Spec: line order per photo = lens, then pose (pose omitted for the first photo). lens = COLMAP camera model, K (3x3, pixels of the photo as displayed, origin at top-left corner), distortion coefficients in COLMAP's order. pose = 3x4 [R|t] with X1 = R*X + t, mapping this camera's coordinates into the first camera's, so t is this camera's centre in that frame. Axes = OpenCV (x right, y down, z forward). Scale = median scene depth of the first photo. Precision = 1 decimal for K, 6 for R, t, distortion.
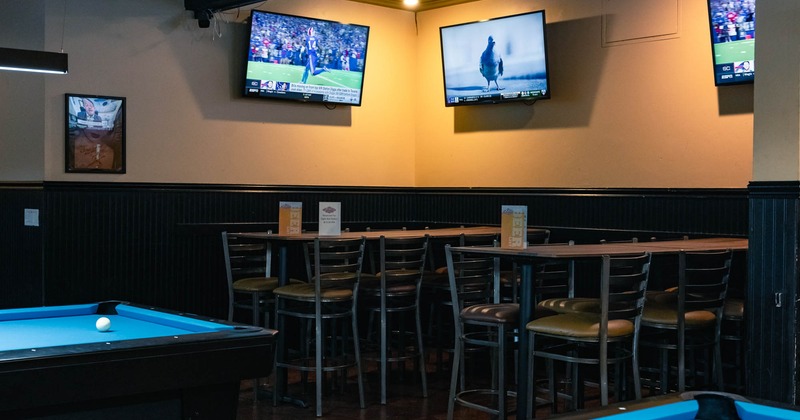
lens RADIAL K [[1065.7, 0, 399.7], [0, 1065.7, 192.6], [0, 0, 1]] dist [0.010679, 0.018681]
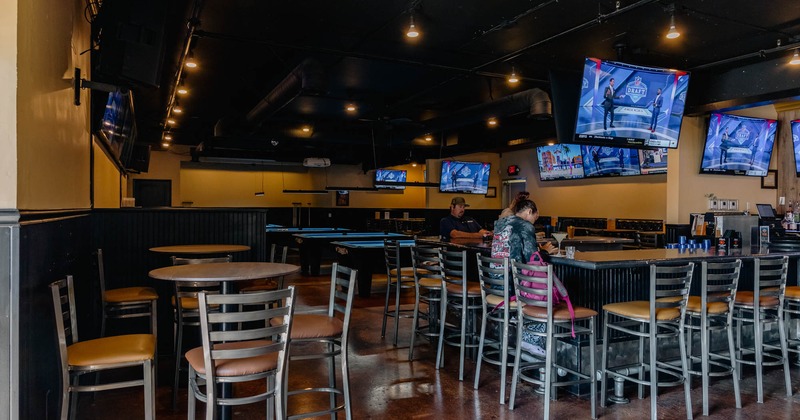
lens RADIAL K [[551.6, 0, 400.0], [0, 551.6, 210.0], [0, 0, 1]] dist [0.000093, -0.000008]
pose [[0.966098, -0.002311, -0.258165, 0.618762], [0.003022, 0.999993, 0.002360, -0.005315], [0.258157, -0.003060, 0.966098, -1.357879]]
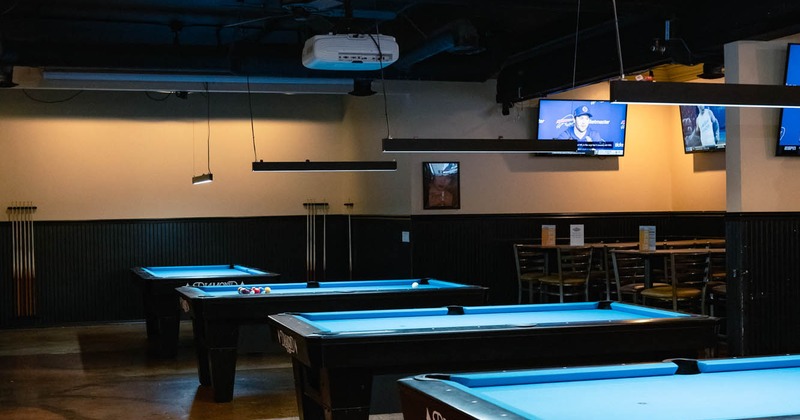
lens RADIAL K [[1105.7, 0, 400.0], [0, 1105.7, 210.0], [0, 0, 1]] dist [-0.002218, -0.006291]
pose [[0.921717, -0.022400, -0.387215, 0.322272], [0.022026, 0.999743, -0.005404, -0.009489], [0.387237, -0.003548, 0.921974, -0.606243]]
